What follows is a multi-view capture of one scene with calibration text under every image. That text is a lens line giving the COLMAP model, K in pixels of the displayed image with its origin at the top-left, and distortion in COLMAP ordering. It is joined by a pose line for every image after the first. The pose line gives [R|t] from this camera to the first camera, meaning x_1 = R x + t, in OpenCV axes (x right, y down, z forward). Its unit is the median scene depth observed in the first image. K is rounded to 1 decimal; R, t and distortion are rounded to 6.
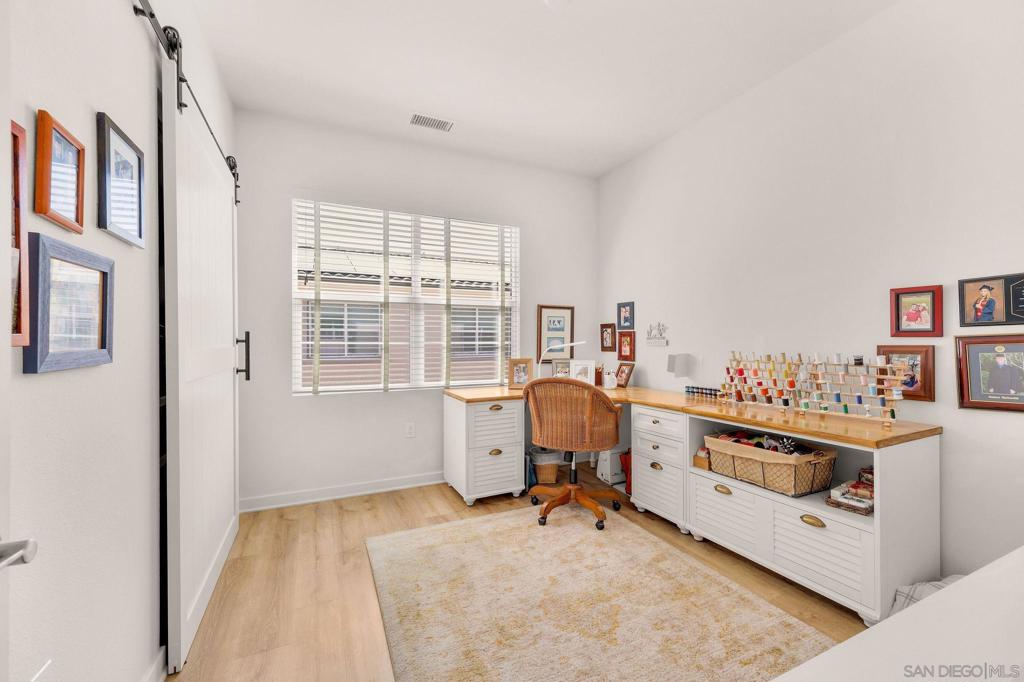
lens RADIAL K [[416.6, 0, 519.1], [0, 416.6, 343.1], [0, 0, 1]] dist [-0.000280, -0.000046]
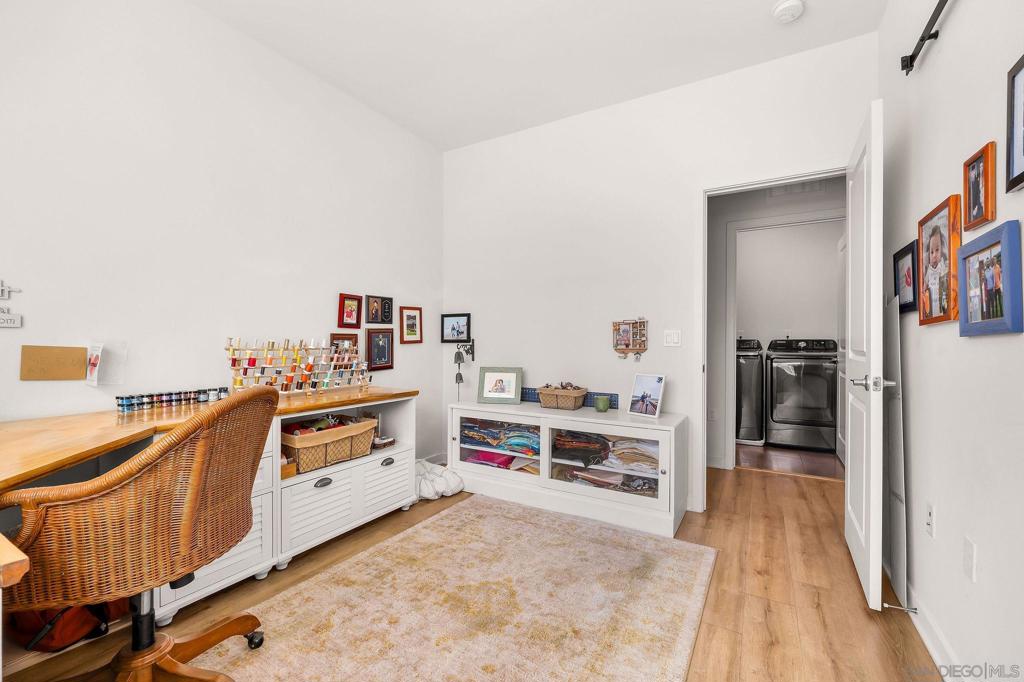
lens RADIAL K [[416.6, 0, 520.1], [0, 416.6, 339.1], [0, 0, 1]] dist [-0.000280, -0.000046]
pose [[-0.550906, -0.004625, 0.834554, -0.630441], [-0.015045, 0.999877, -0.004391, 0.021635], [-0.834432, -0.014975, -0.550908, 1.311204]]
